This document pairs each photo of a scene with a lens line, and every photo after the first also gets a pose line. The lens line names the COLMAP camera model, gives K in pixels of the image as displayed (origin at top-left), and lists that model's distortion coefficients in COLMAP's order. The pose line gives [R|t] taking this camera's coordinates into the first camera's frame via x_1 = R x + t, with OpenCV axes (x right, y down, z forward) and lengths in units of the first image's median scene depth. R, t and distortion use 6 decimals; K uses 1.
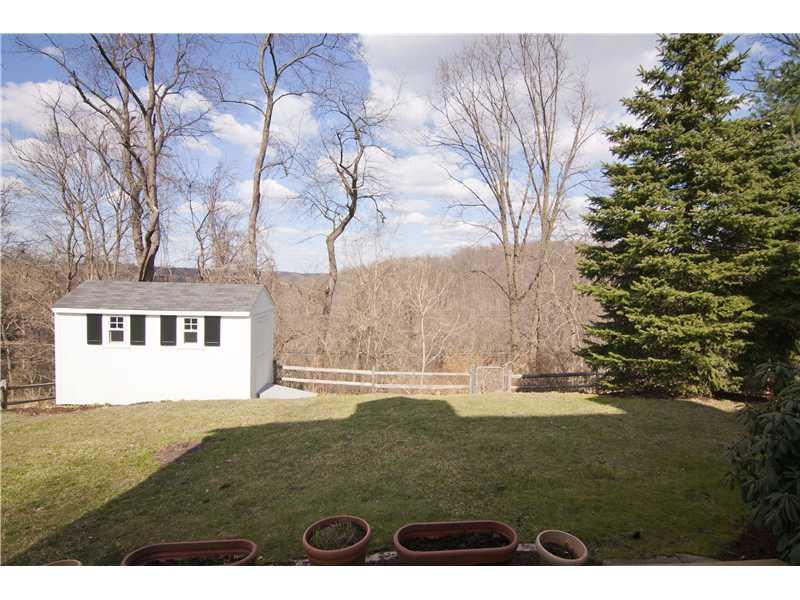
lens RADIAL K [[413.8, 0, 403.4], [0, 413.8, 298.6], [0, 0, 1]] dist [-0.020074, -0.000189]
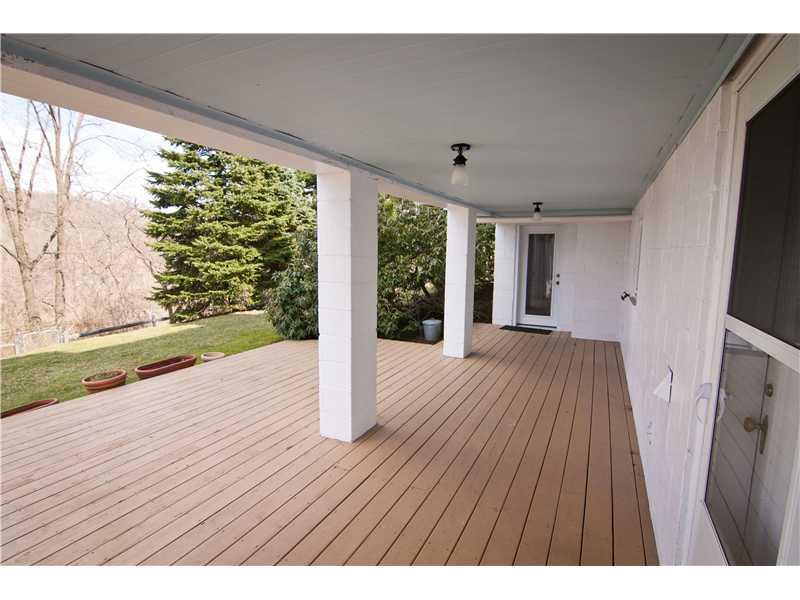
lens RADIAL K [[413.8, 0, 403.4], [0, 413.8, 298.6], [0, 0, 1]] dist [-0.020074, -0.000189]
pose [[0.483595, -0.122336, 0.866701, -0.327780], [0.039669, 0.992230, 0.117920, 0.020795], [-0.874393, -0.022645, 0.484690, -0.311567]]
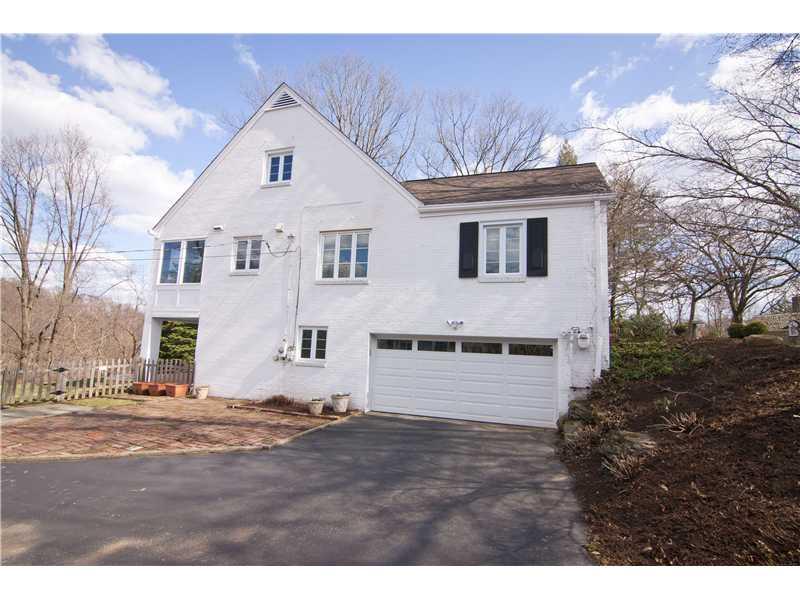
lens RADIAL K [[413.8, 0, 403.4], [0, 413.8, 298.6], [0, 0, 1]] dist [-0.020074, -0.000189]
pose [[0.387406, 0.107682, 0.915599, -1.482103], [0.008437, 0.992699, -0.120320, 0.070985], [-0.921871, 0.054338, 0.383669, -1.673198]]
